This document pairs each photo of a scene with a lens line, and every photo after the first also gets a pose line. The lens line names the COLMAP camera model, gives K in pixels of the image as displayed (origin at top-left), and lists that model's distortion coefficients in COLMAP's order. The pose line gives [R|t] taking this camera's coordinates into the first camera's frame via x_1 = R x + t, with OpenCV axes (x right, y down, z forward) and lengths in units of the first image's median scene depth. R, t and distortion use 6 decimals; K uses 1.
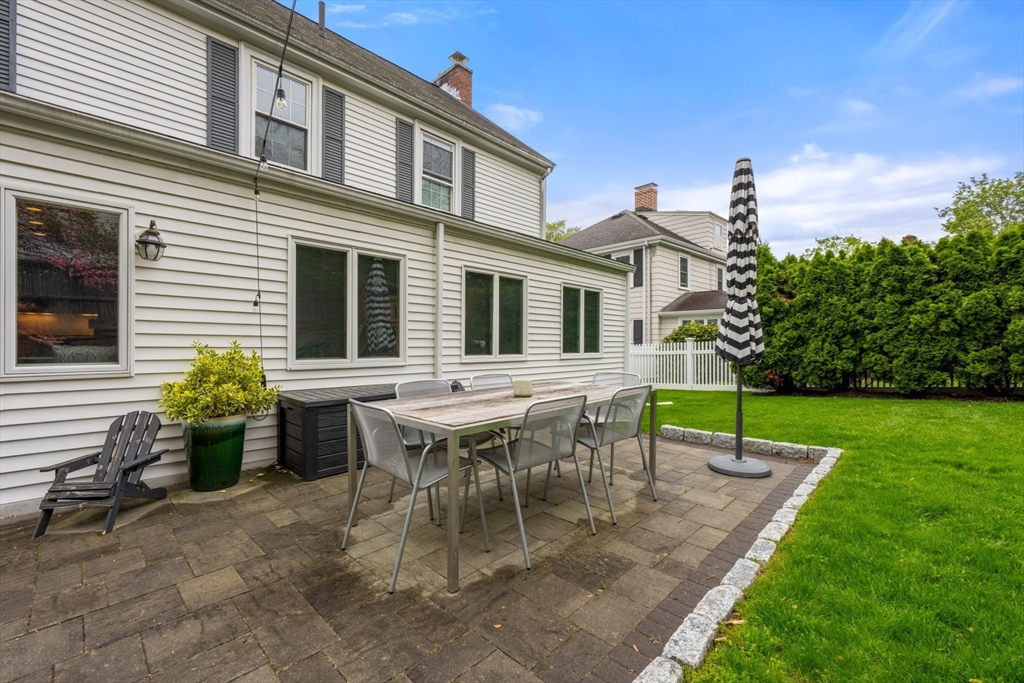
lens RADIAL K [[427.9, 0, 511.8], [0, 427.9, 346.3], [0, 0, 1]] dist [0.000171, 0.000211]
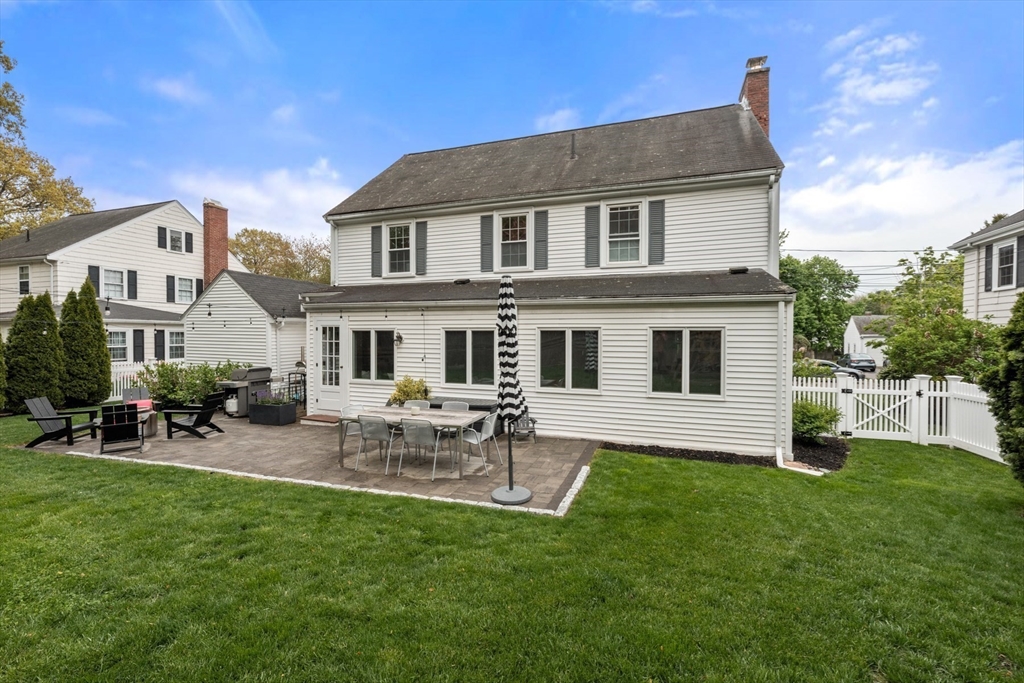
lens RADIAL K [[427.9, 0, 515.4], [0, 427.9, 335.2], [0, 0, 1]] dist [0.000171, 0.000211]
pose [[0.423894, 0.002671, -0.905708, 0.901703], [-0.006105, 0.999981, 0.000091, -0.118521], [0.905691, 0.005491, 0.423903, 0.213950]]
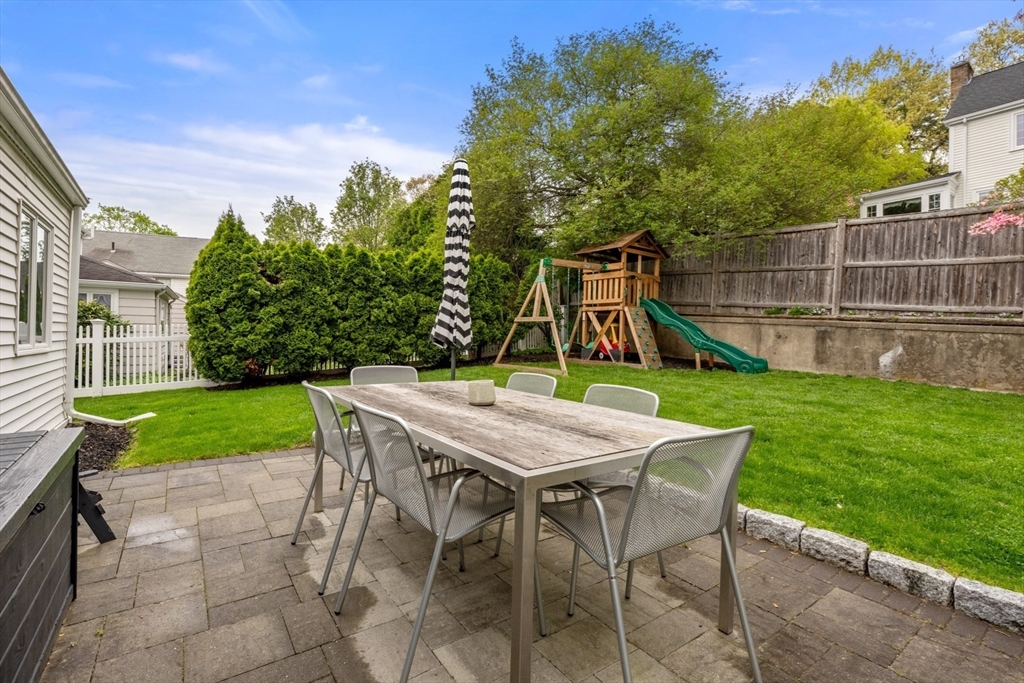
lens RADIAL K [[462.5, 0, 513.1], [0, 462.5, 333.9], [0, 0, 1]] dist [-0.000887, -0.000561]
pose [[0.174954, 0.006466, 0.984555, -0.284631], [-0.008733, 0.999949, -0.005016, 0.001969], [-0.984538, -0.007720, 0.175002, 0.327488]]
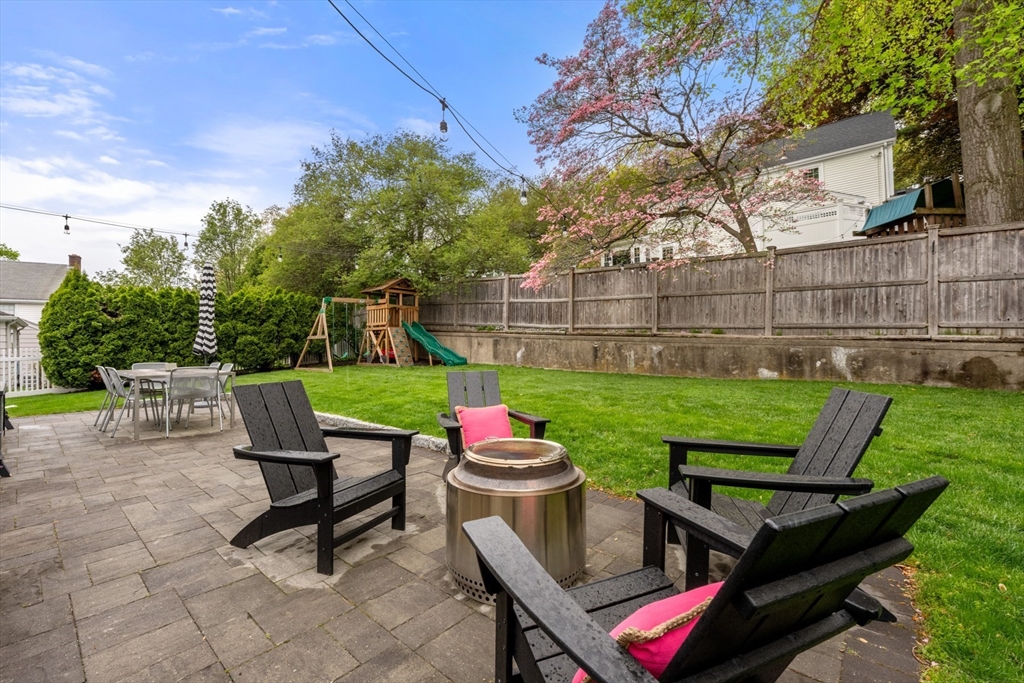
lens RADIAL K [[427.9, 0, 516.1], [0, 427.9, 338.9], [0, 0, 1]] dist [0.000171, 0.000211]
pose [[-0.056158, 0.022013, 0.998179, -0.843909], [0.023564, 0.999508, -0.020717, 0.017943], [-0.998144, 0.022357, -0.056649, -0.212520]]
